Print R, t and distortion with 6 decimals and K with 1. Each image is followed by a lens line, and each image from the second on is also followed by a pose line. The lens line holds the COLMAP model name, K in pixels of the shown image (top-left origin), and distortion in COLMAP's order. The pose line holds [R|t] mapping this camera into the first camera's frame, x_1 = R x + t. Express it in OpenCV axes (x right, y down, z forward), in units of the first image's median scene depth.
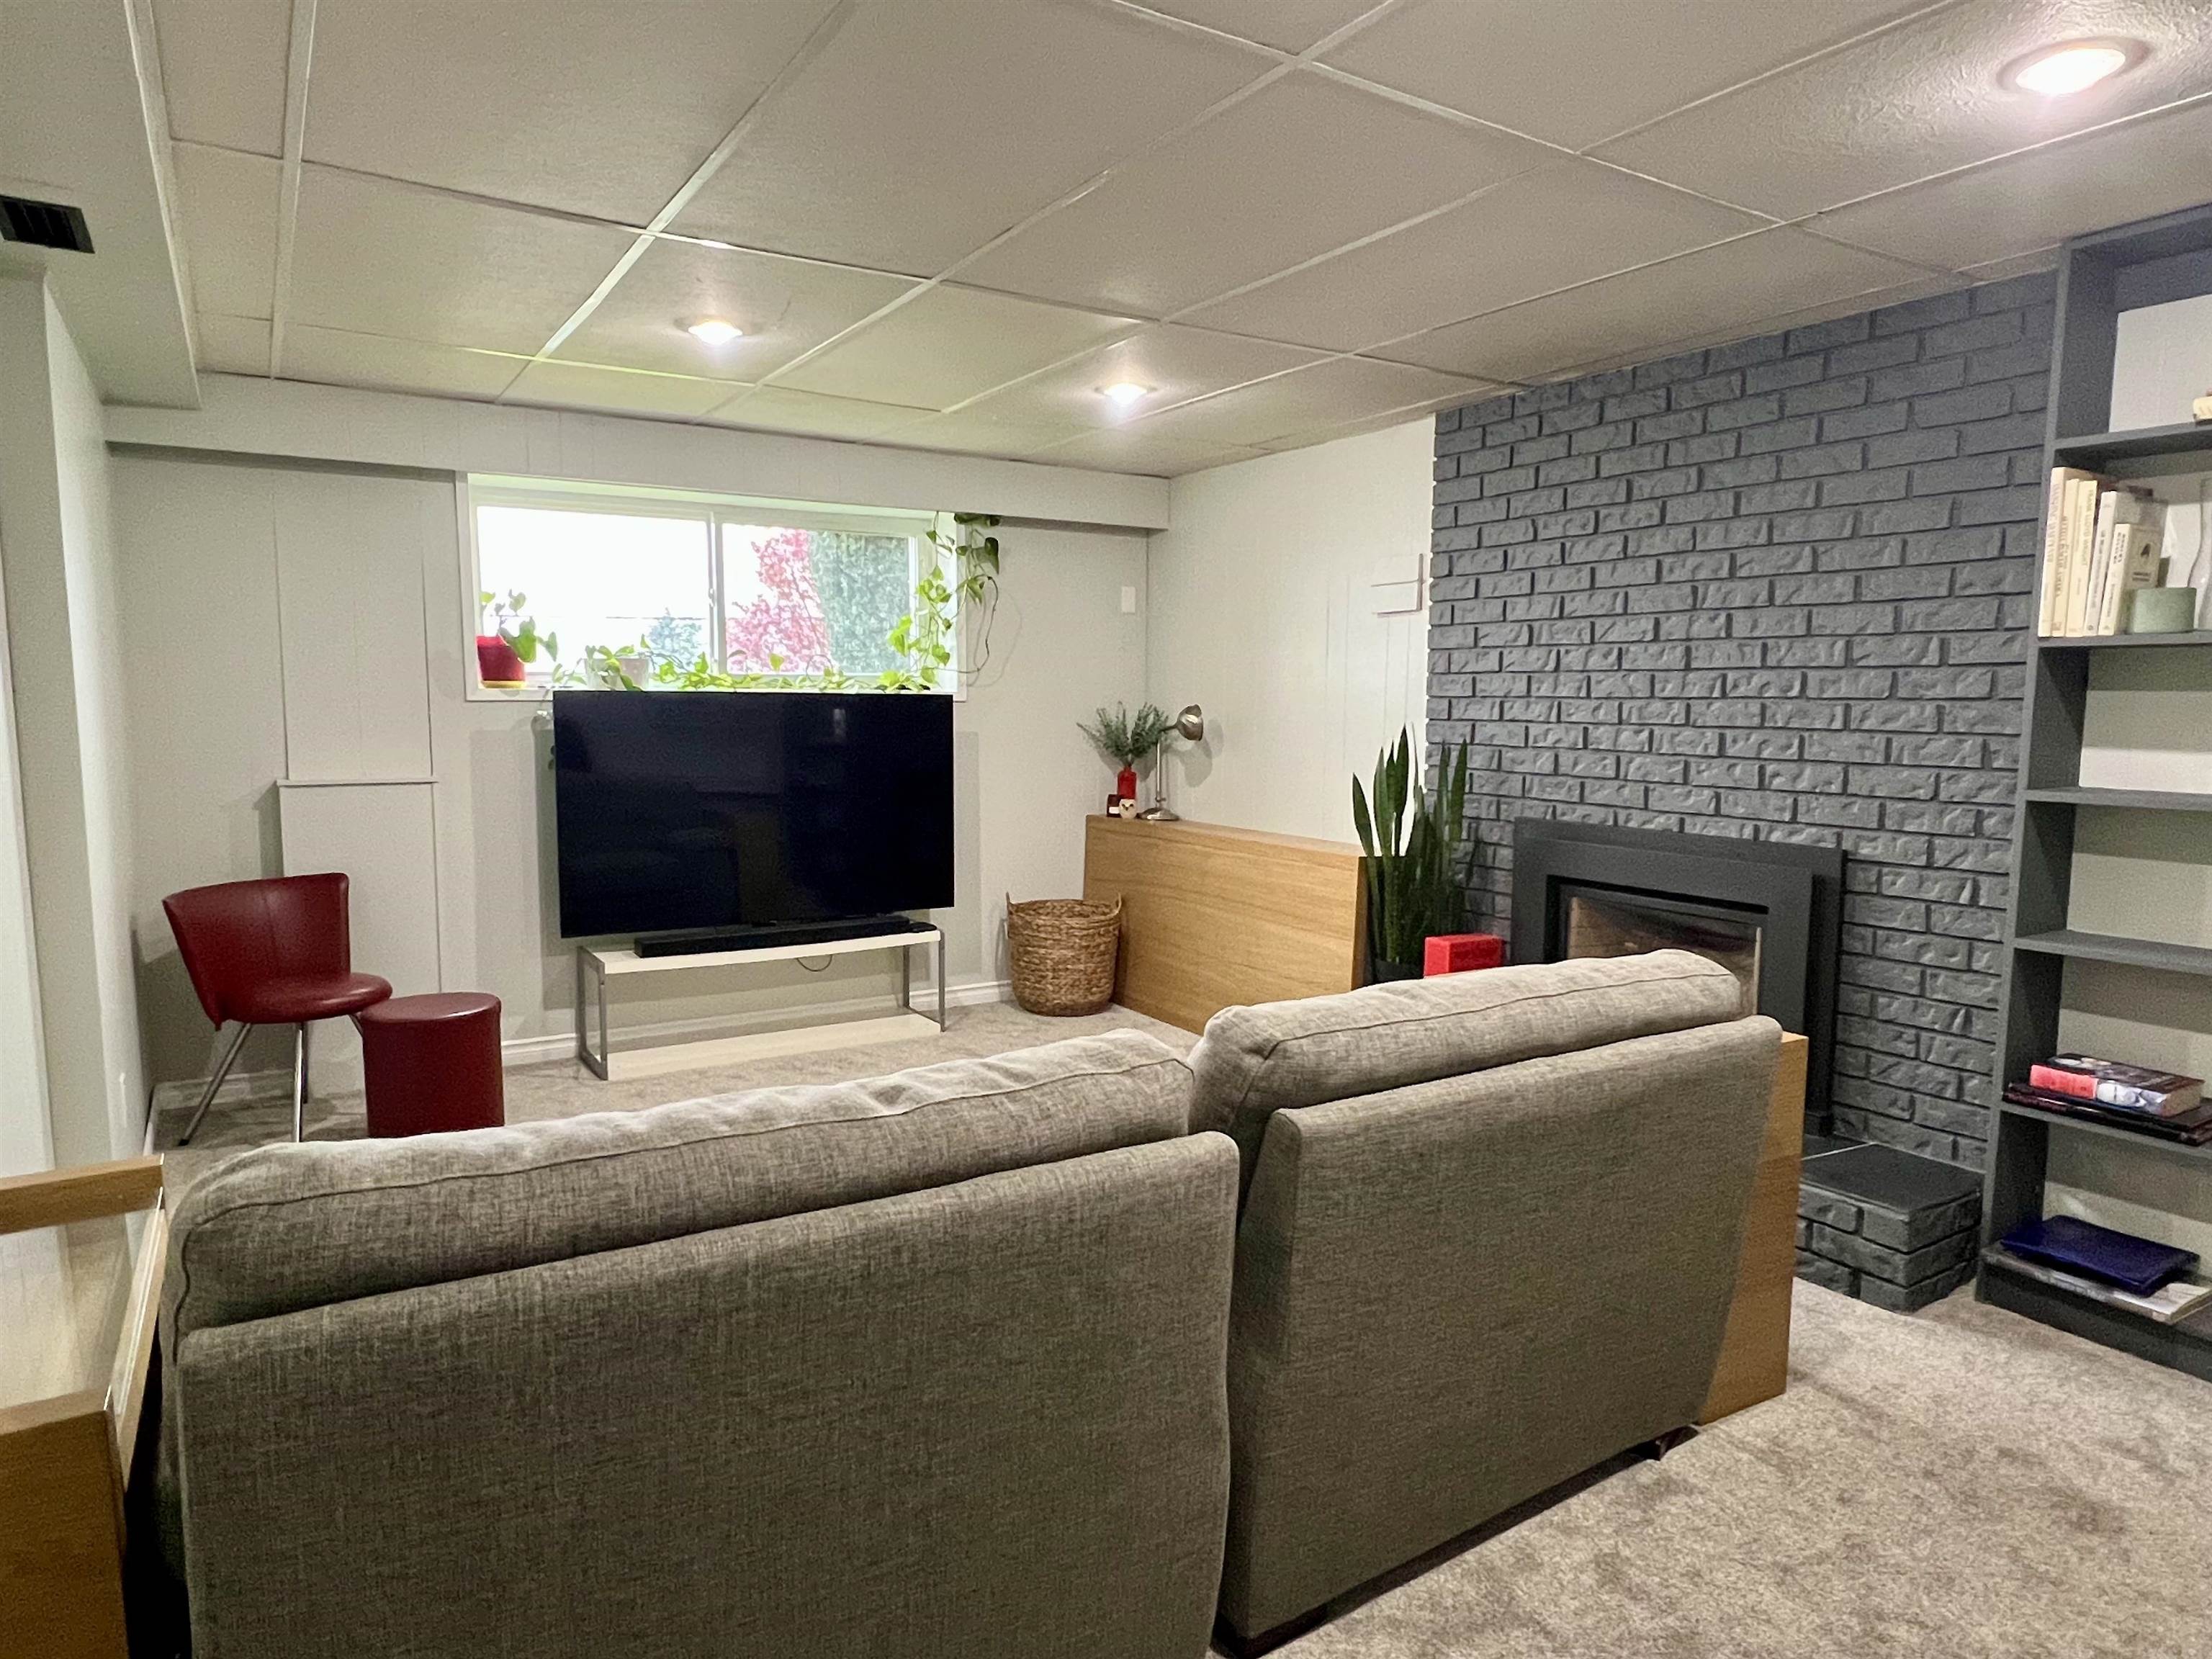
lens RADIAL K [[1344.9, 0, 1107.1], [0, 1344.9, 842.1], [0, 0, 1]] dist [0.003940, 0.001136]
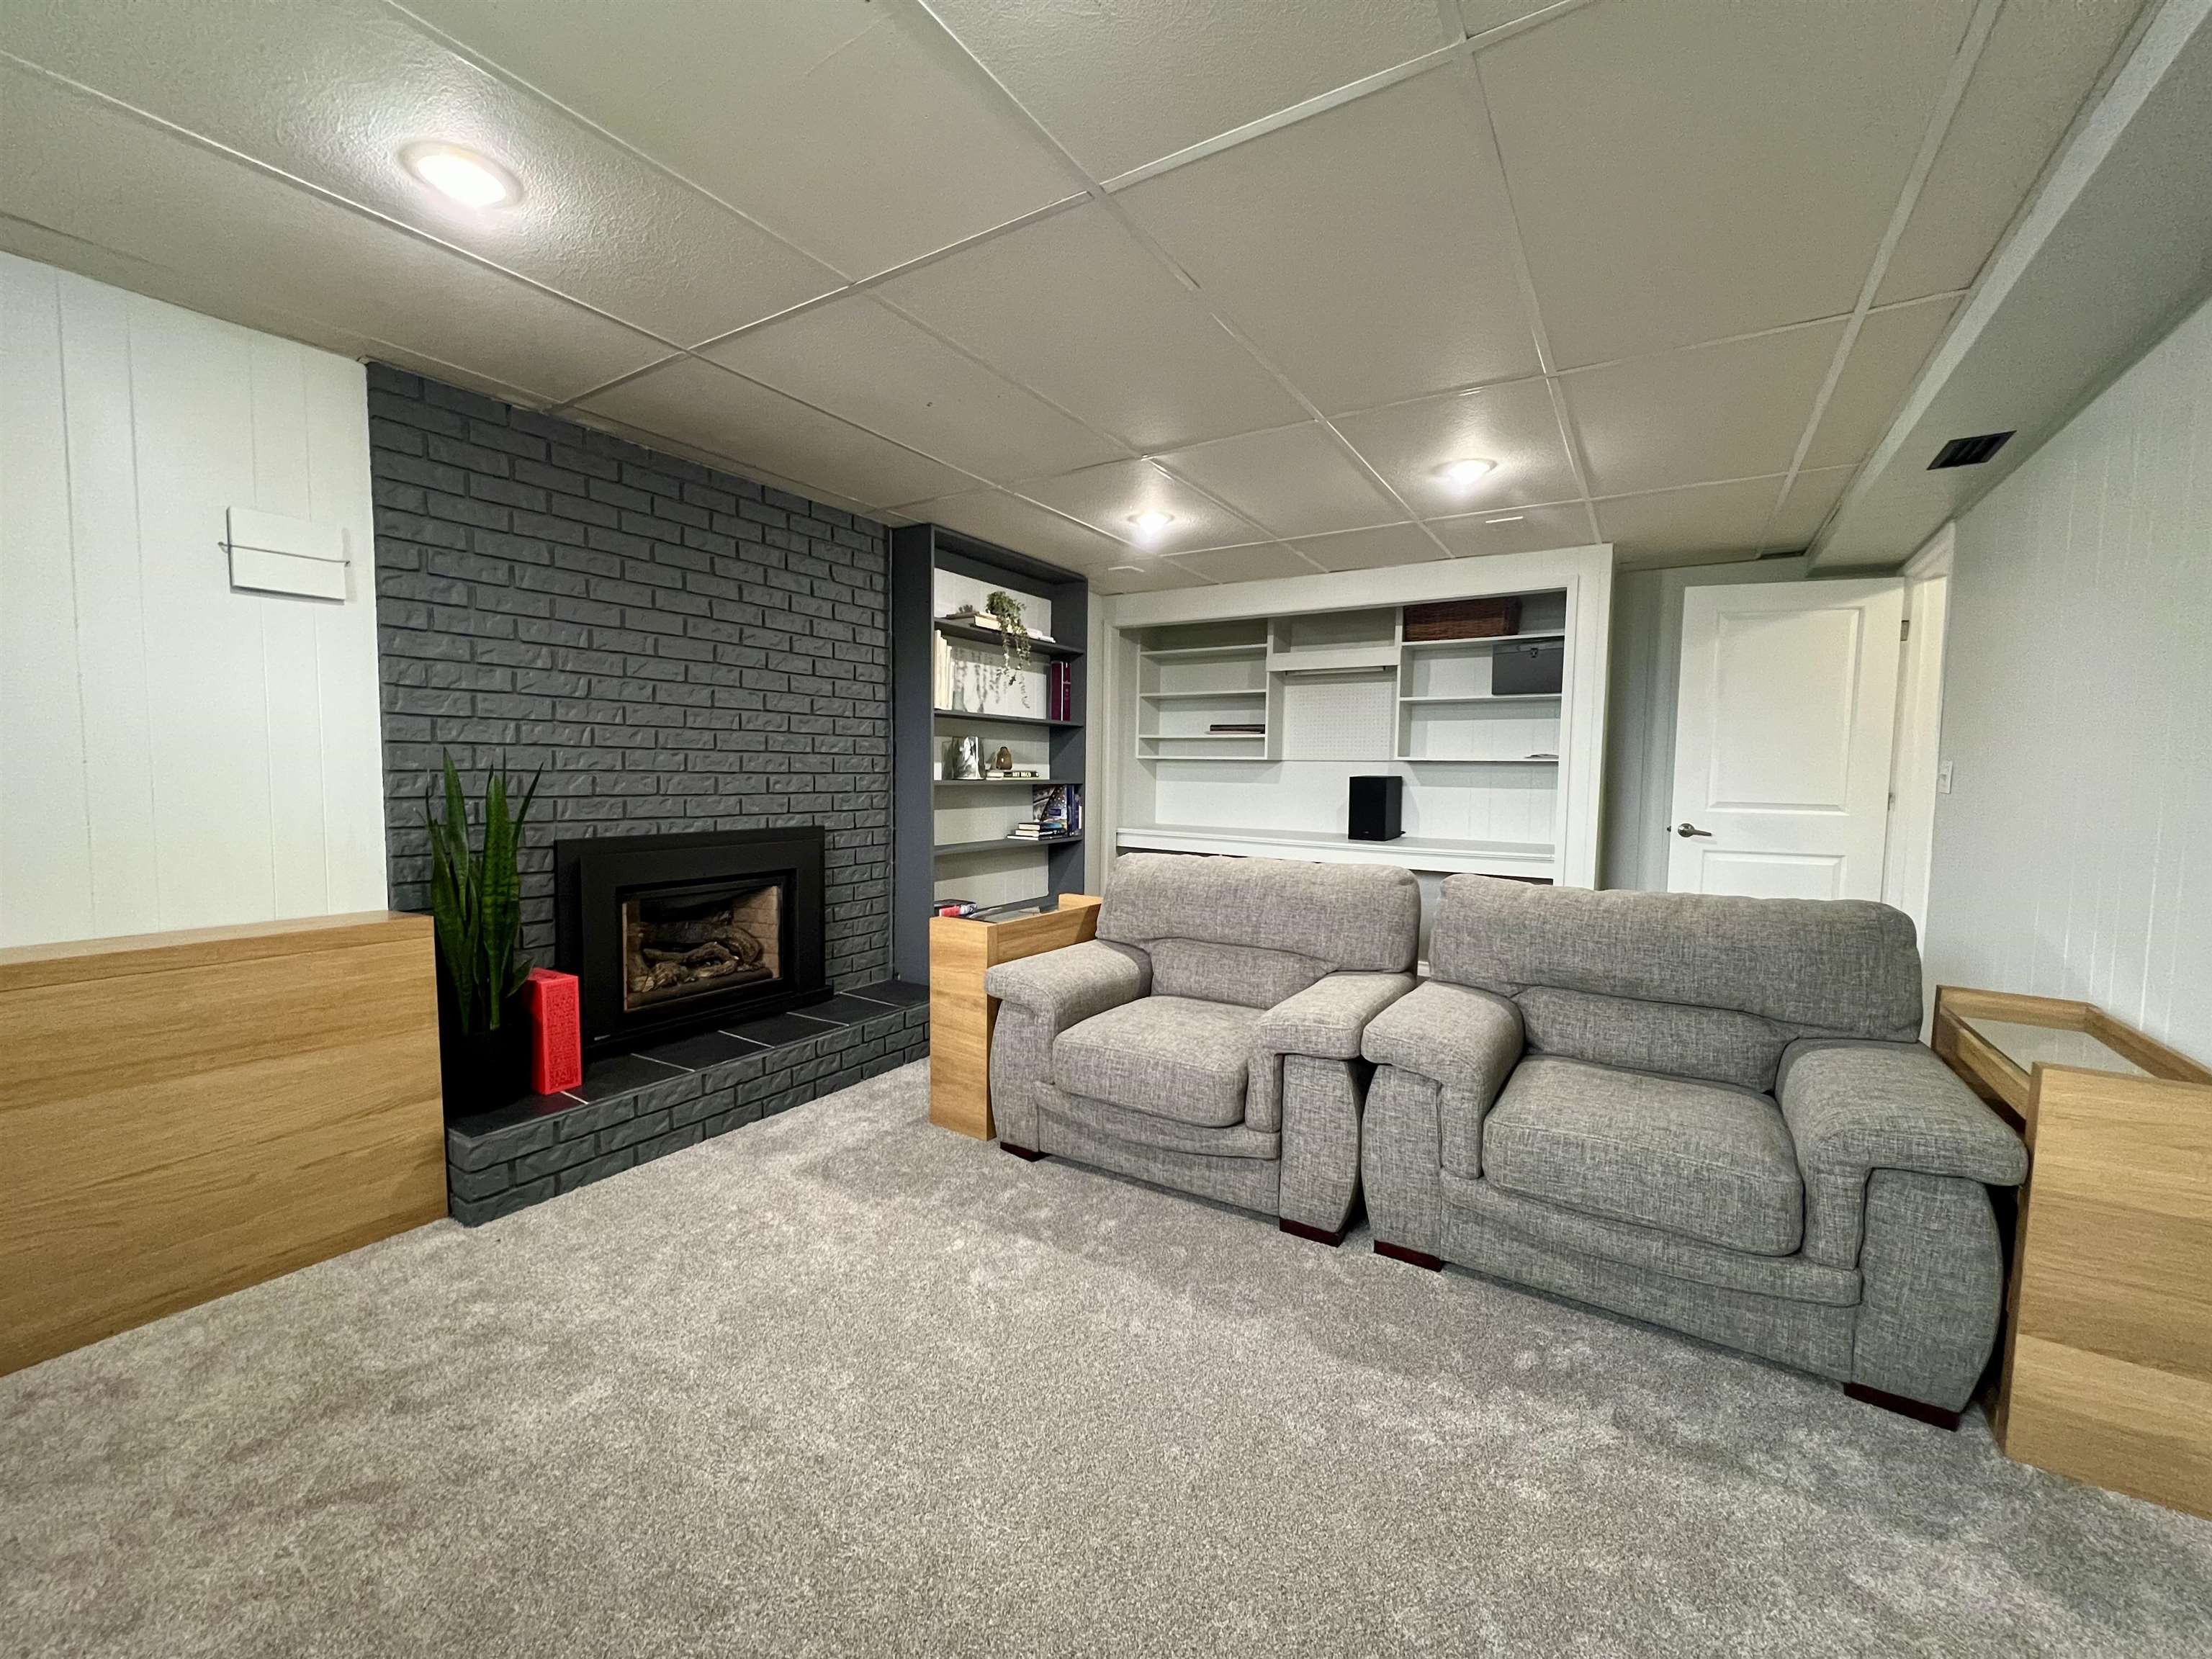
lens RADIAL K [[888.6, 0, 1107.9], [0, 888.6, 822.3], [0, 0, 1]] dist [-0.002148, 0.000209]
pose [[-0.432286, -0.075154, 0.898599, -0.526169], [0.072362, 0.990416, 0.117644, -0.090678], [-0.898828, 0.115881, -0.422705, 1.027980]]
